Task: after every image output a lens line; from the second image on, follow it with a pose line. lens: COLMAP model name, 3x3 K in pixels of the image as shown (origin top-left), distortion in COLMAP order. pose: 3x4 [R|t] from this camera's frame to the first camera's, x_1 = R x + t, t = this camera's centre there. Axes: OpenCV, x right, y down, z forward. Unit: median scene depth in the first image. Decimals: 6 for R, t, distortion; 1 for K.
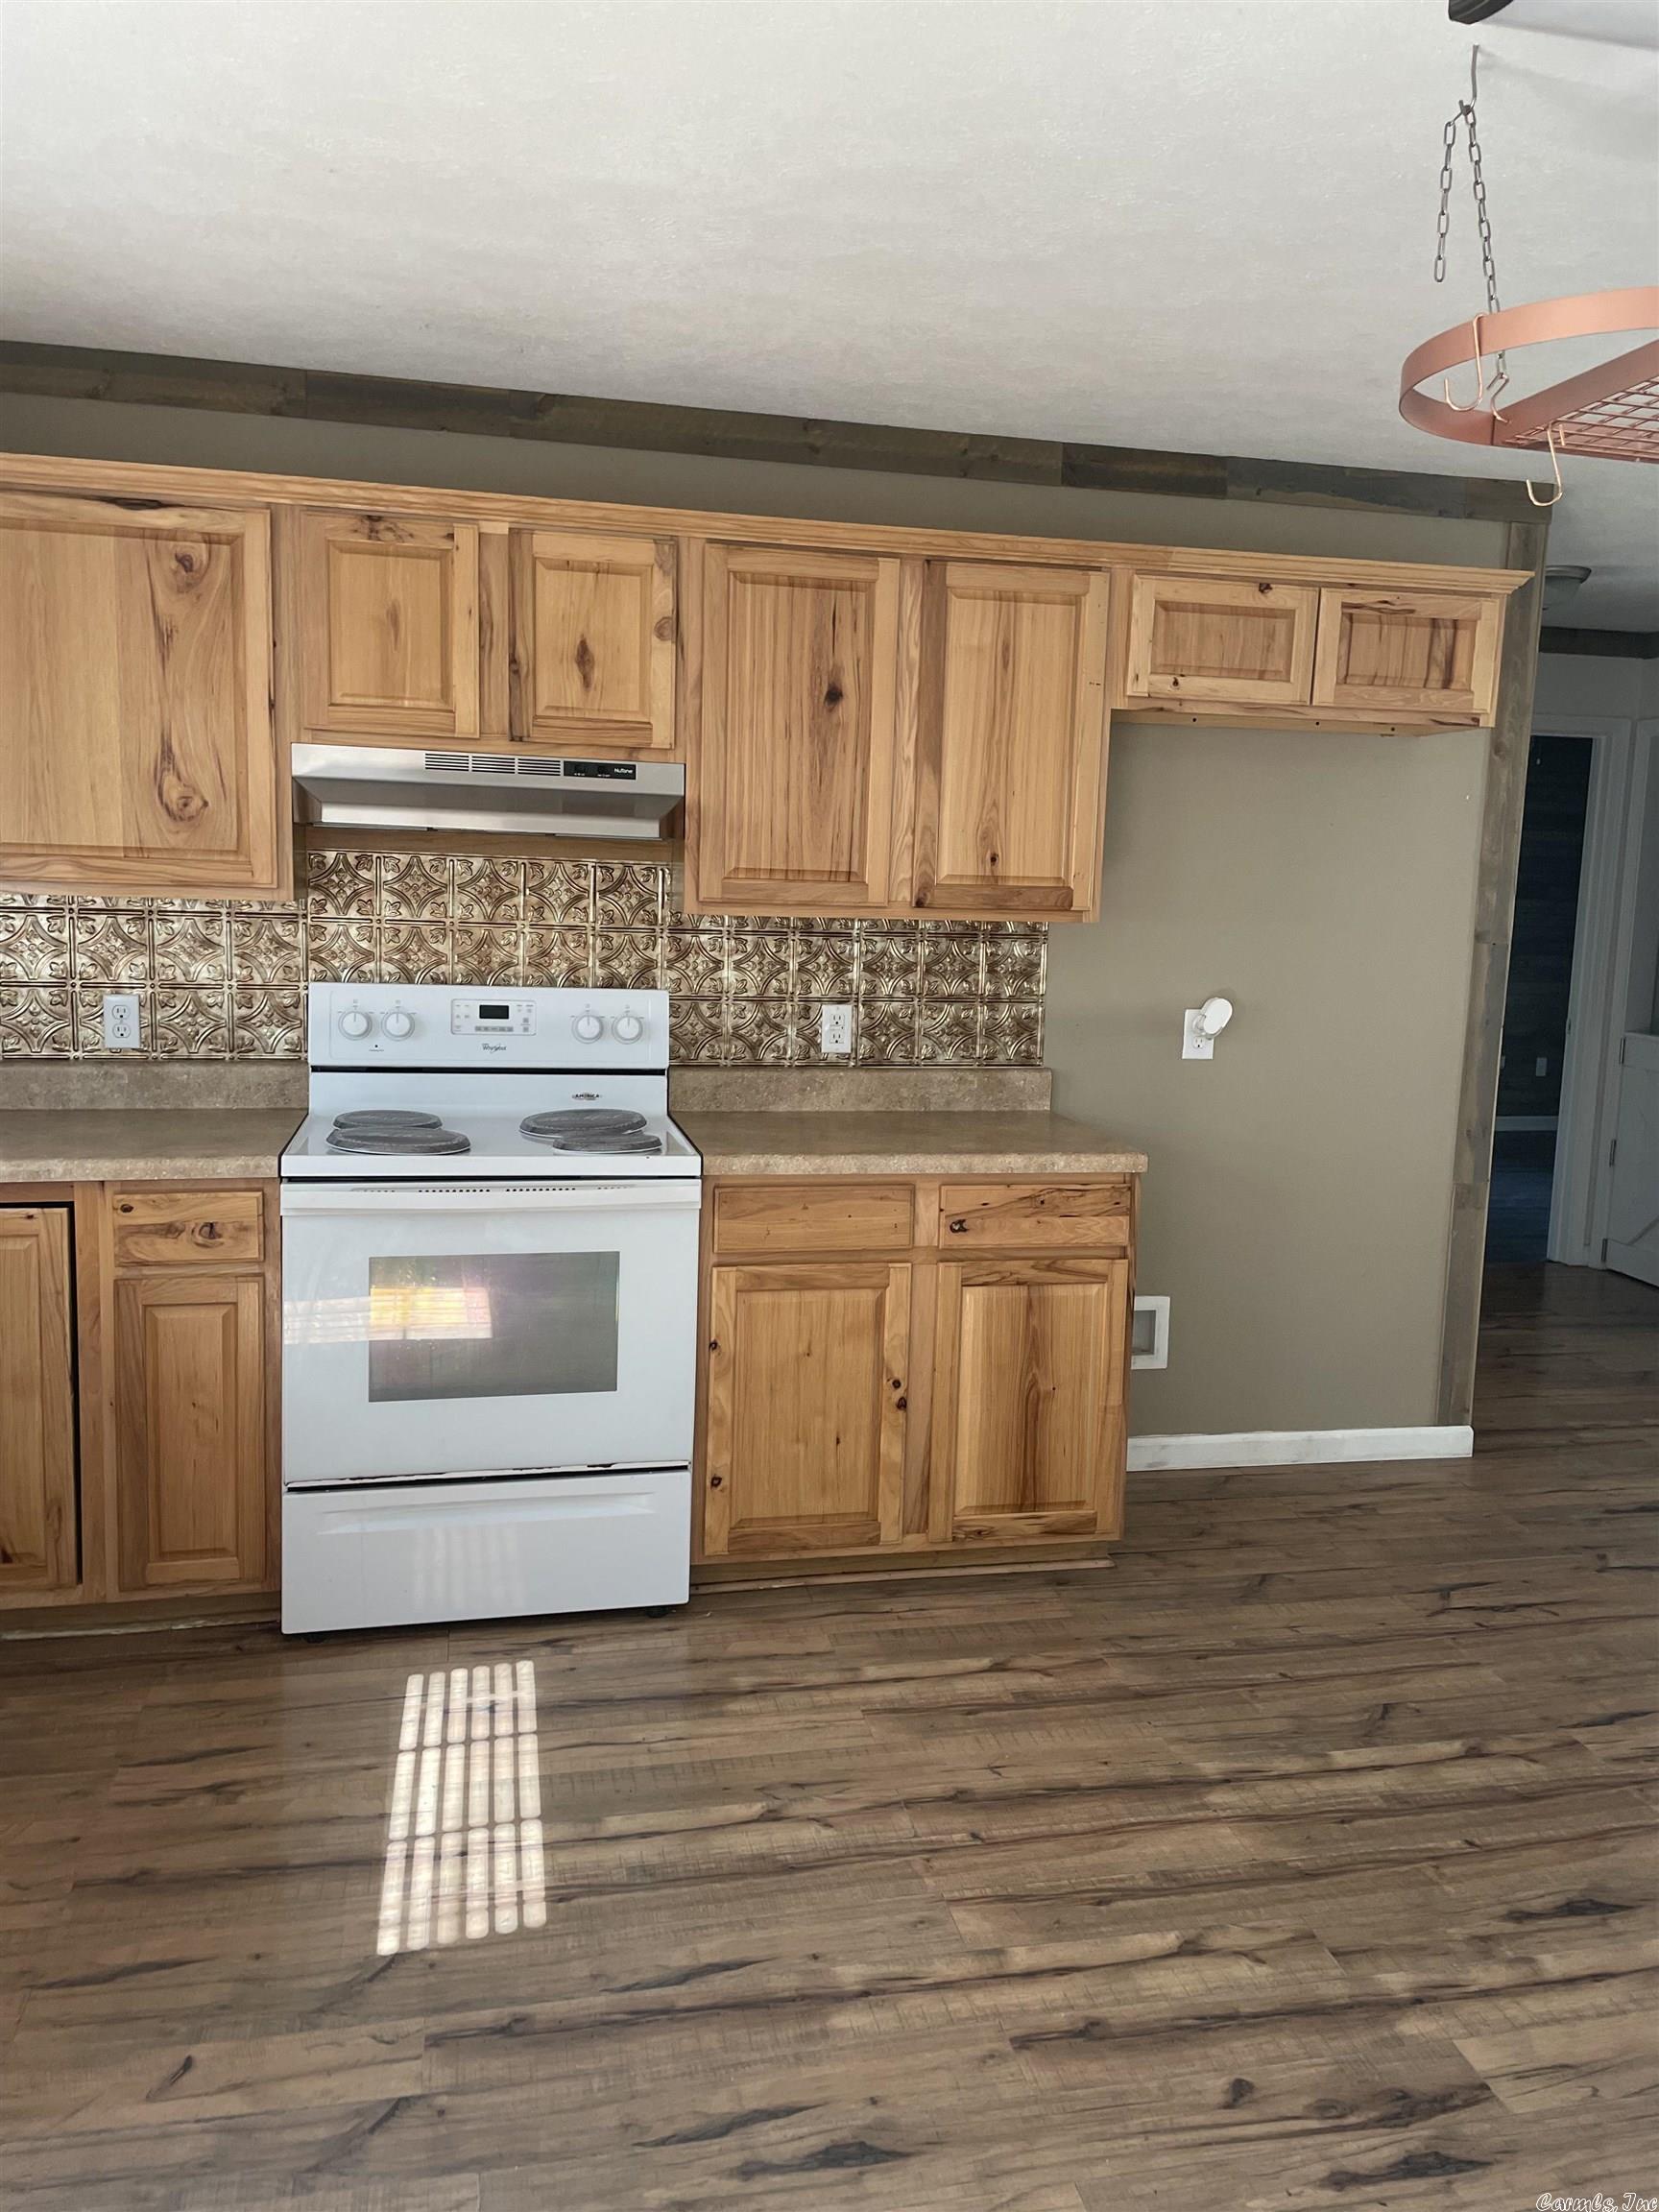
lens RADIAL K [[1663.7, 0, 859.4], [0, 1663.7, 1087.2], [0, 0, 1]] dist [0.084134, -0.108233]
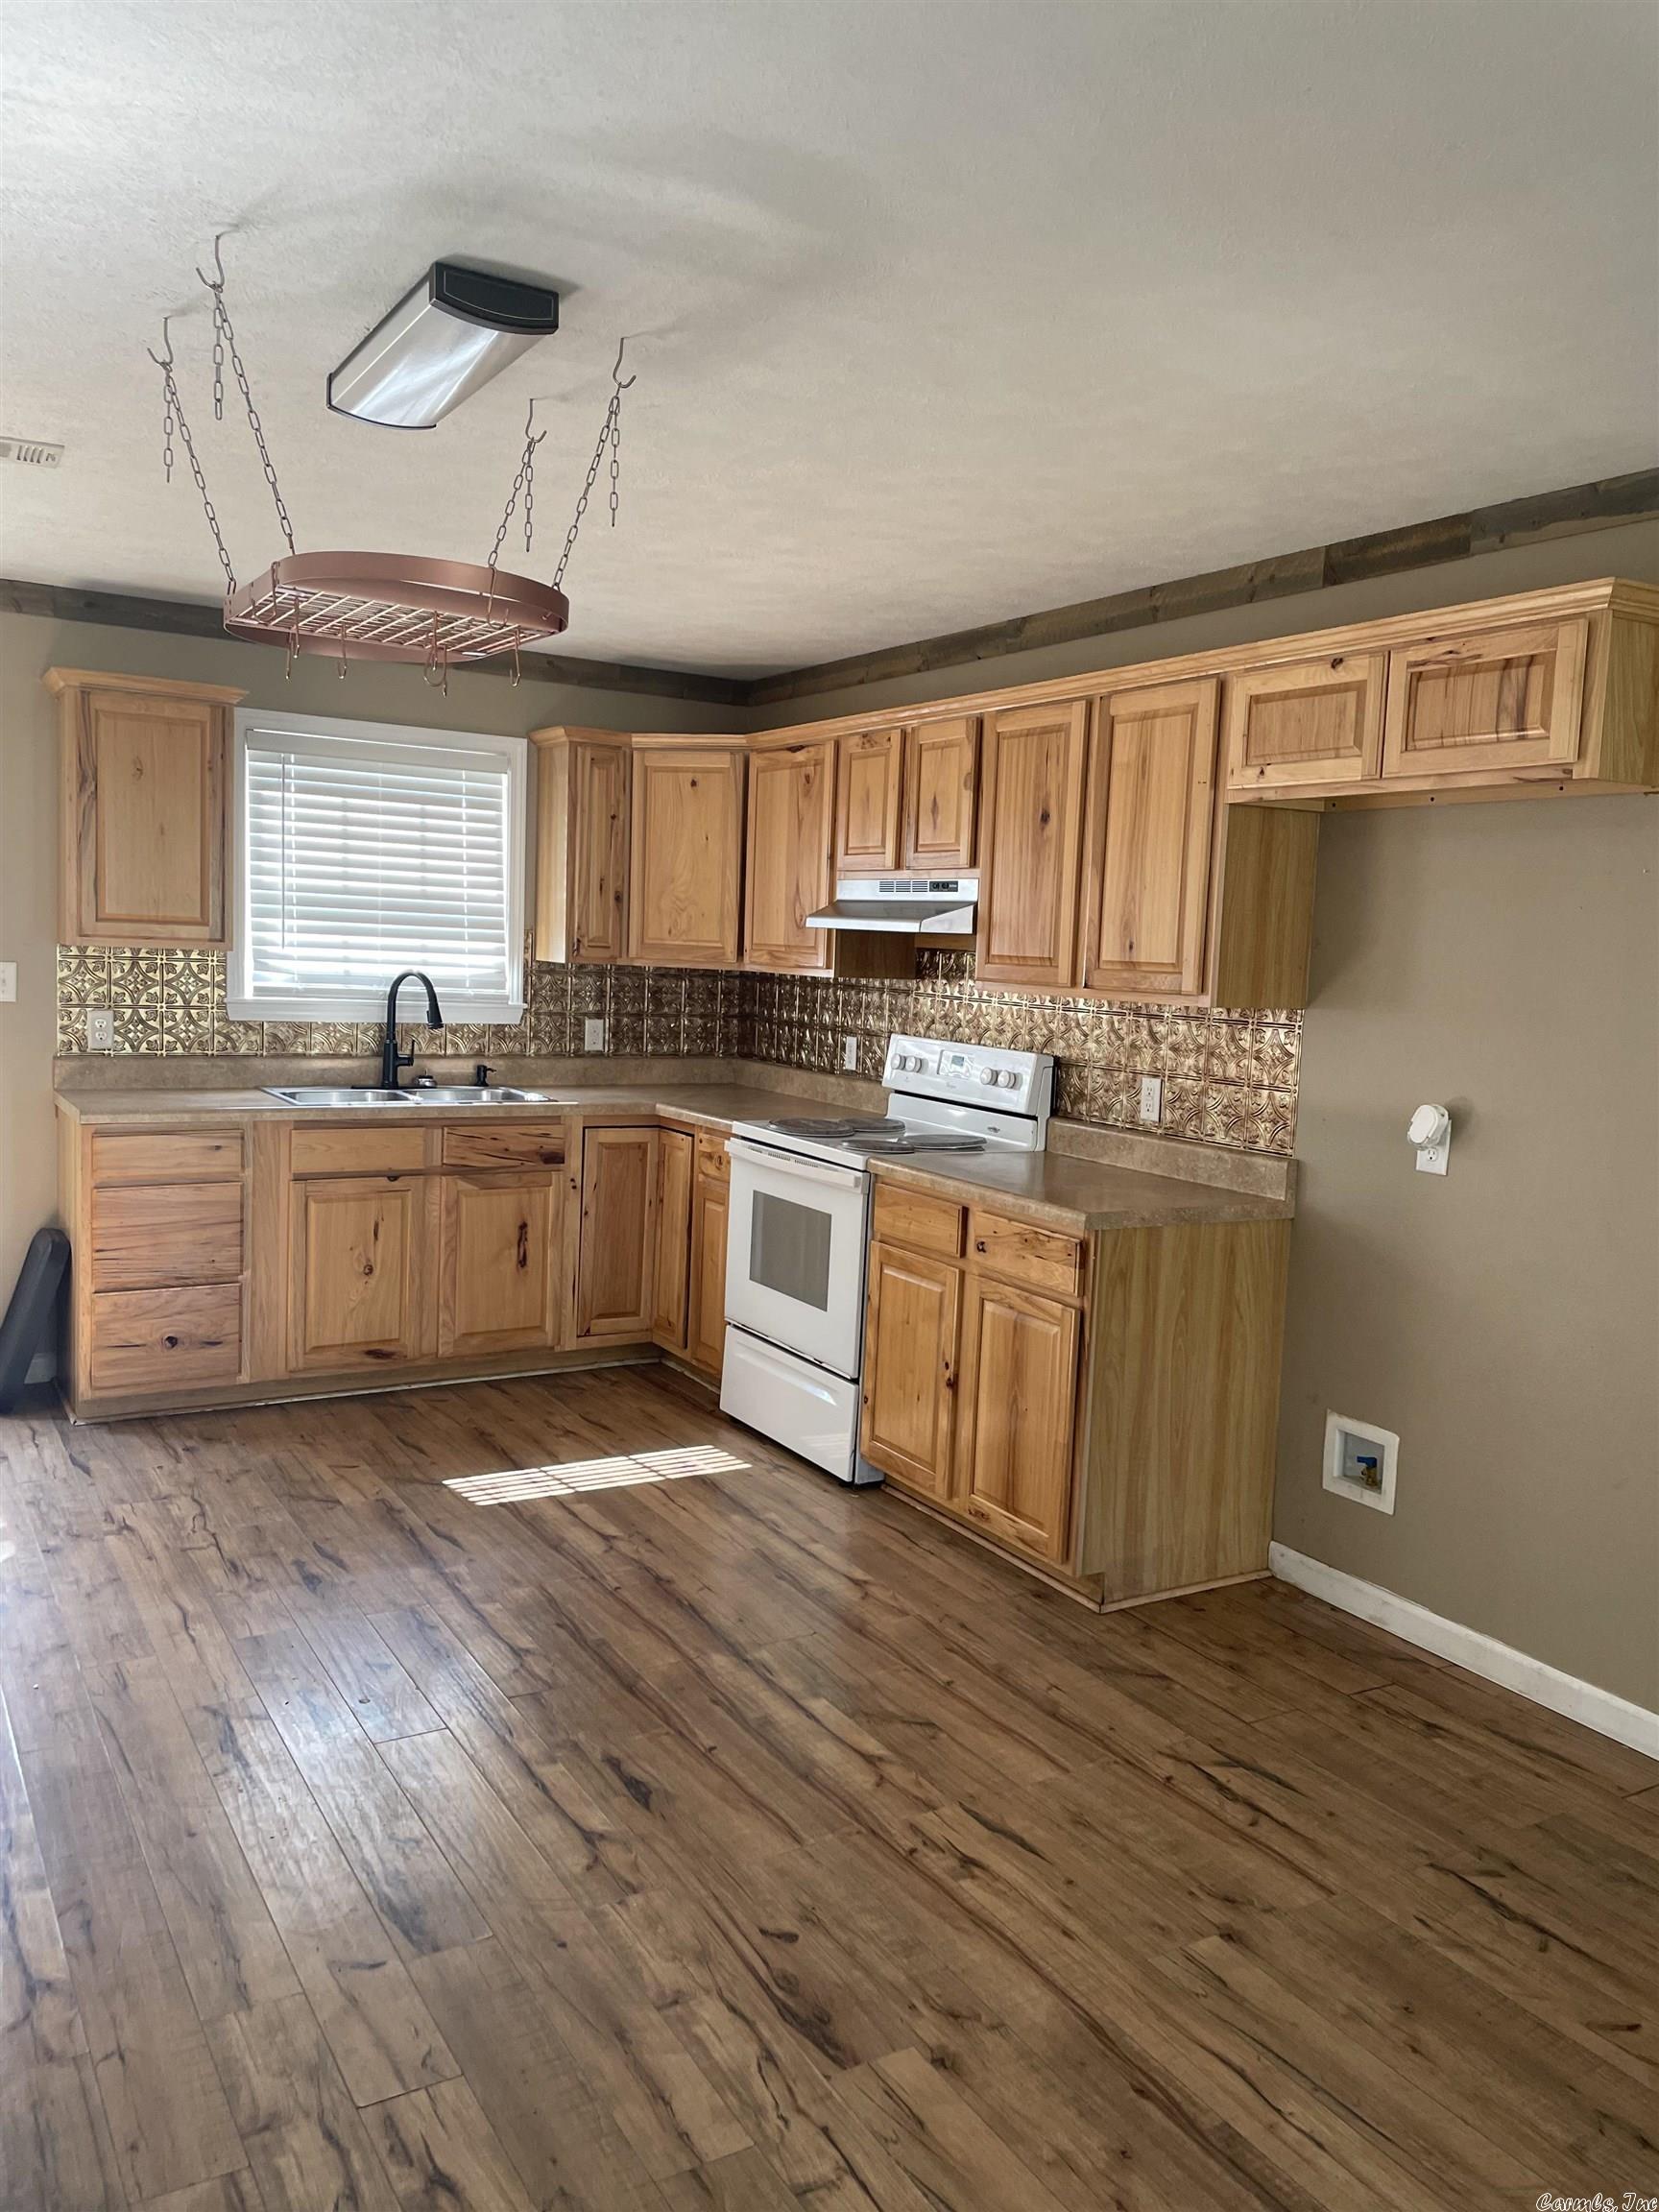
lens RADIAL K [[1663.7, 0, 851.3], [0, 1663.7, 1091.0], [0, 0, 1]] dist [0.084134, -0.108233]
pose [[0.319649, 0.069532, -0.944981, 1.271799], [-0.153028, 0.988000, 0.020934, -0.042179], [0.935097, 0.137917, 0.326454, 0.552956]]
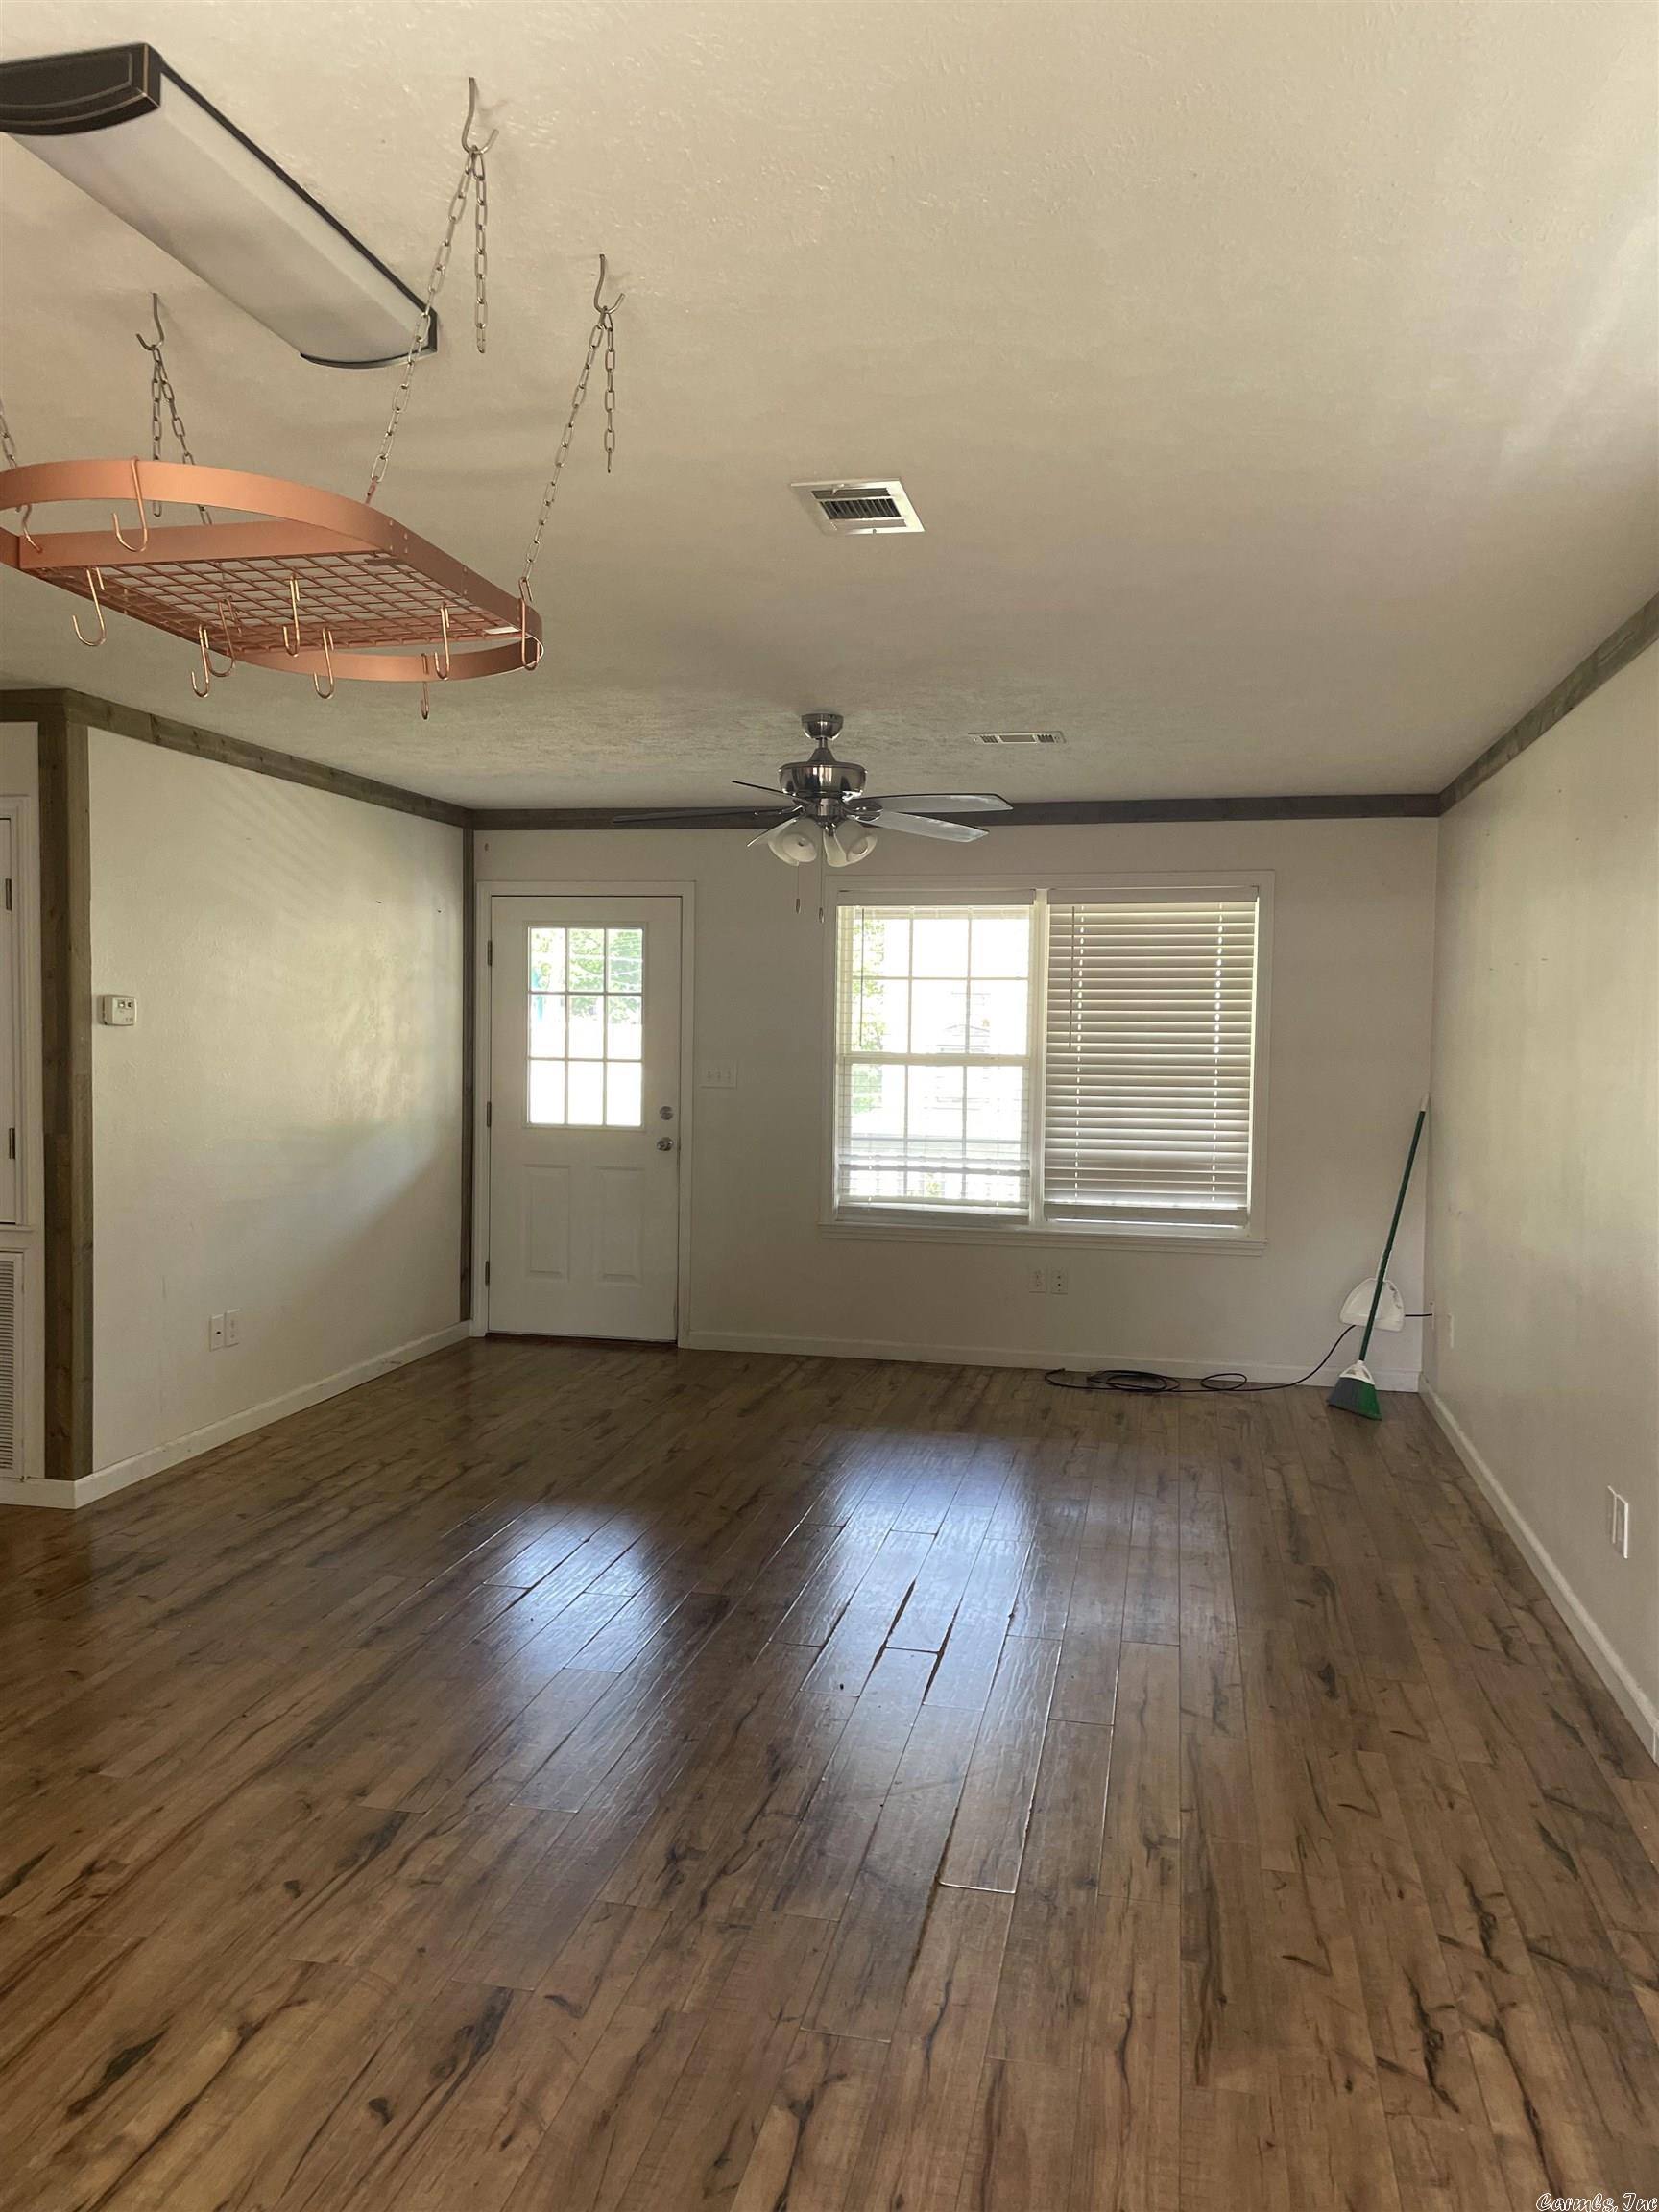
lens RADIAL K [[1663.7, 0, 805.7], [0, 1663.7, 1110.6], [0, 0, 1]] dist [0.084134, -0.108233]
pose [[0.429513, -0.074538, 0.899980, -0.194311], [0.115022, 0.992986, 0.027347, -0.033930], [-0.895706, 0.091771, 0.435074, 0.139517]]
